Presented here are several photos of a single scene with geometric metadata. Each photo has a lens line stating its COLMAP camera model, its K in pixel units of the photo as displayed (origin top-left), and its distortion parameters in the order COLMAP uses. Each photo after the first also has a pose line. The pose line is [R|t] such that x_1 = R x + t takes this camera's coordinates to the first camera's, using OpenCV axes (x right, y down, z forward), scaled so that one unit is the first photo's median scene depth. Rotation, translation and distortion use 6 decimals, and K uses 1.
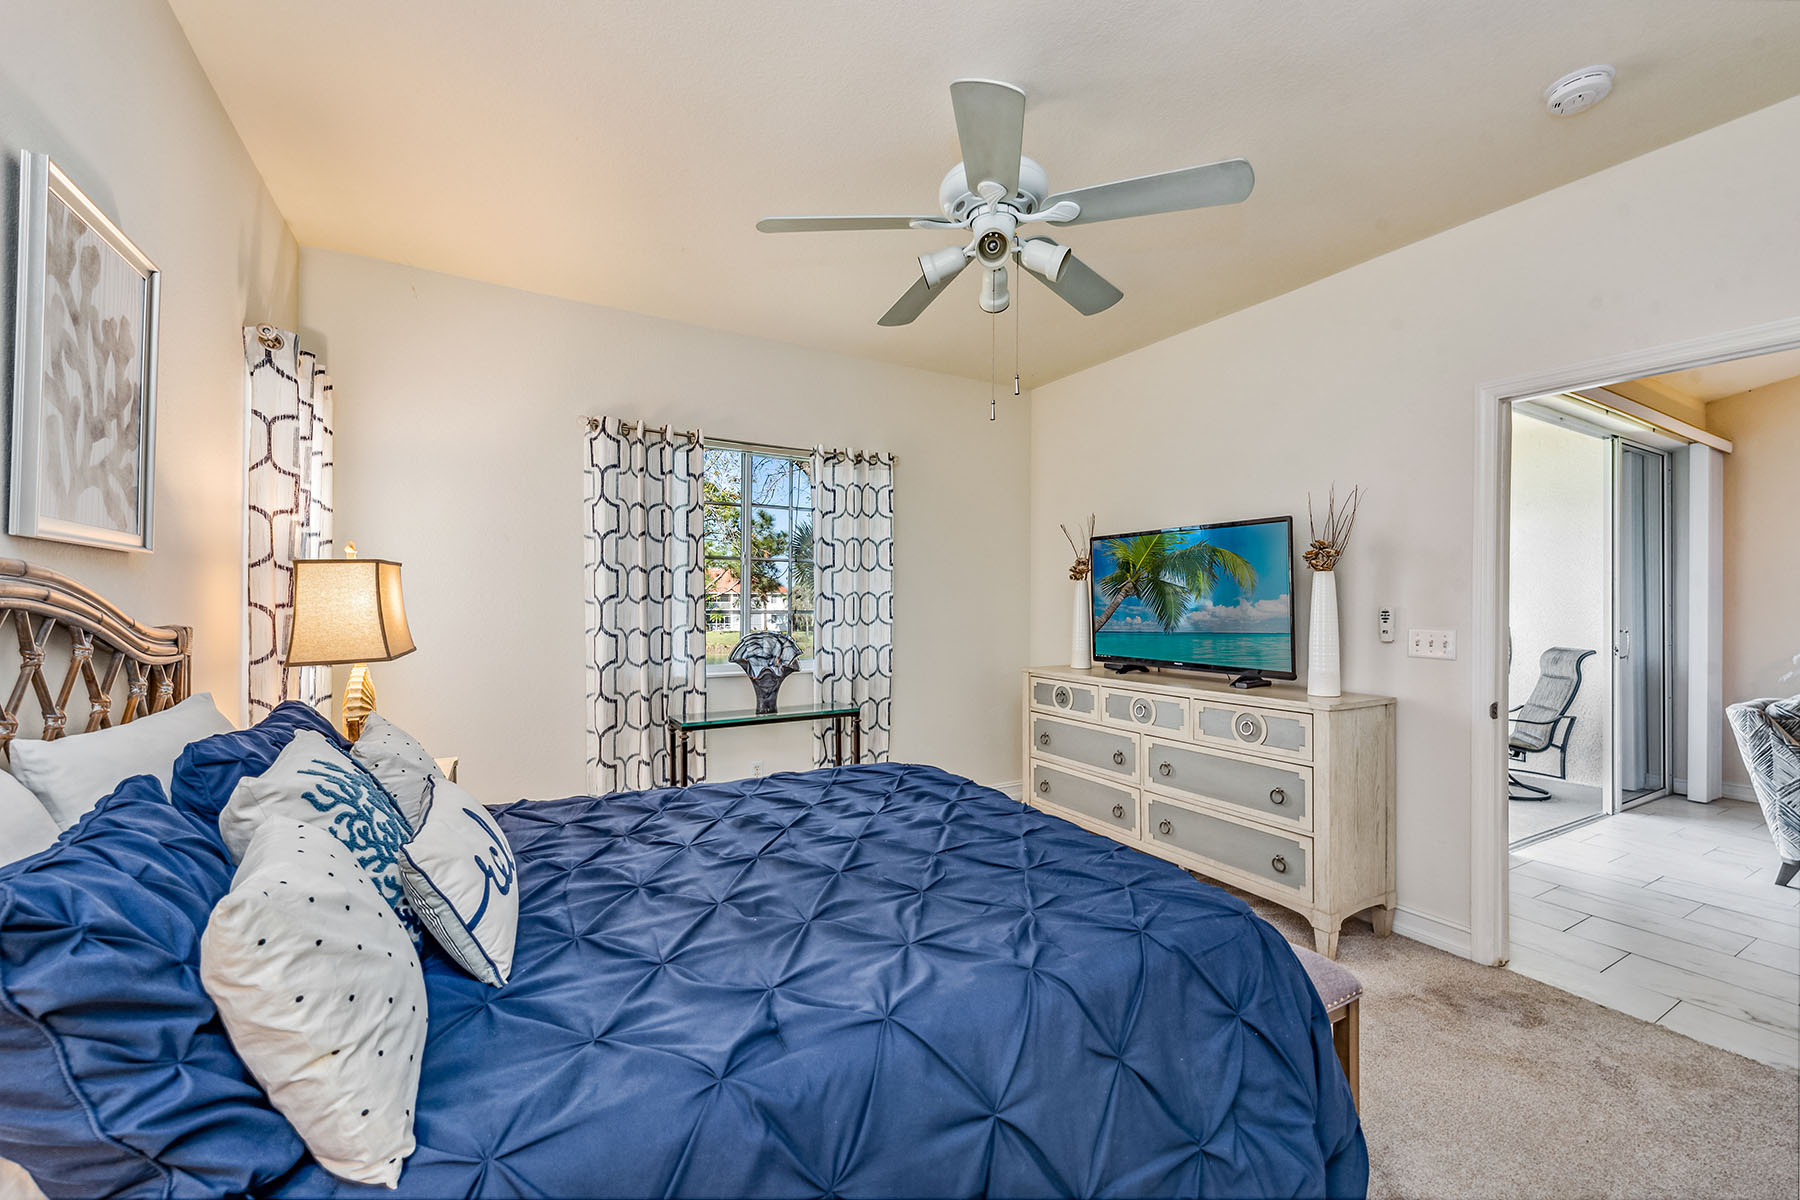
lens RADIAL K [[769.2, 0, 883.0], [0, 769.2, 606.3], [0, 0, 1]] dist [0.018314, -0.005693]
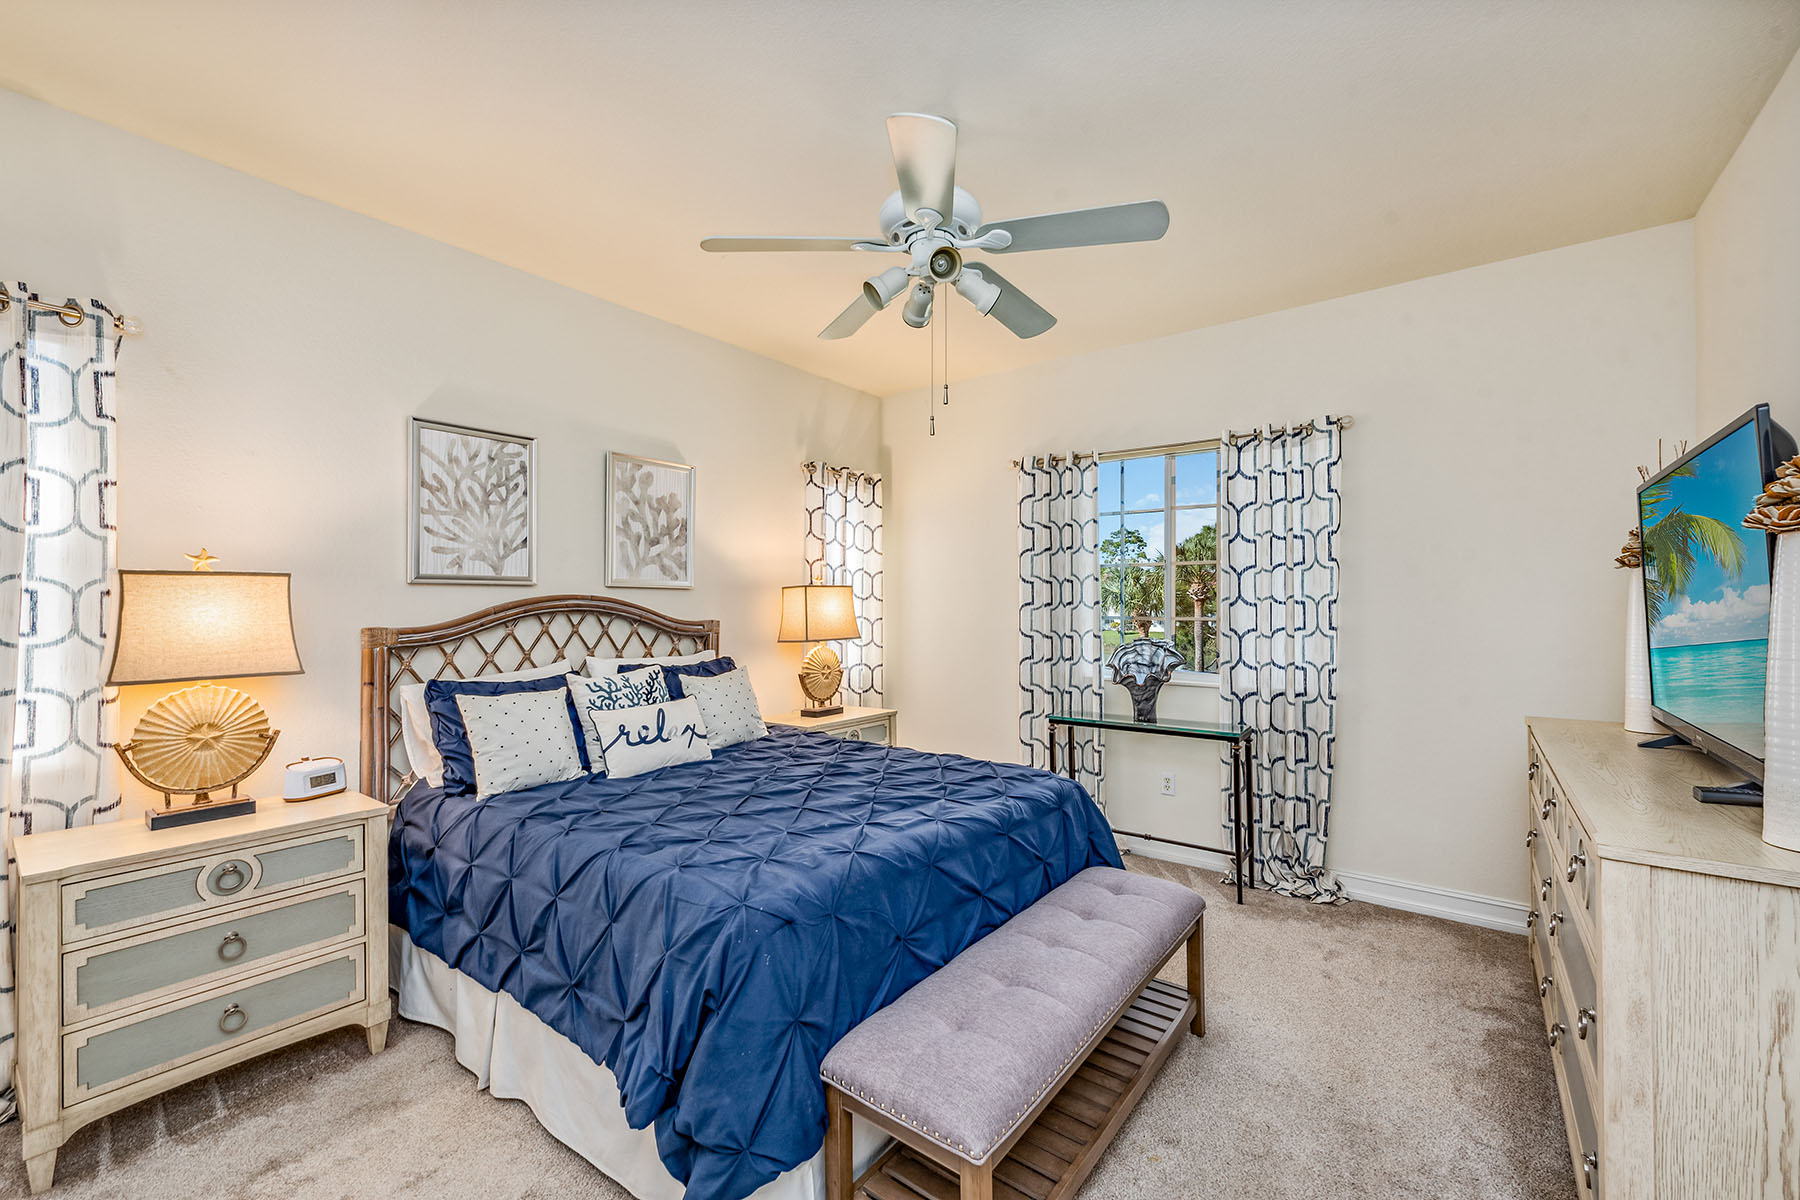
lens RADIAL K [[769.2, 0, 883.0], [0, 769.2, 606.3], [0, 0, 1]] dist [0.018314, -0.005693]
pose [[0.331680, -0.002376, -0.943389, 0.709139], [-0.003304, 0.999988, -0.003680, -0.004048], [0.943386, 0.004337, 0.331669, 0.381867]]
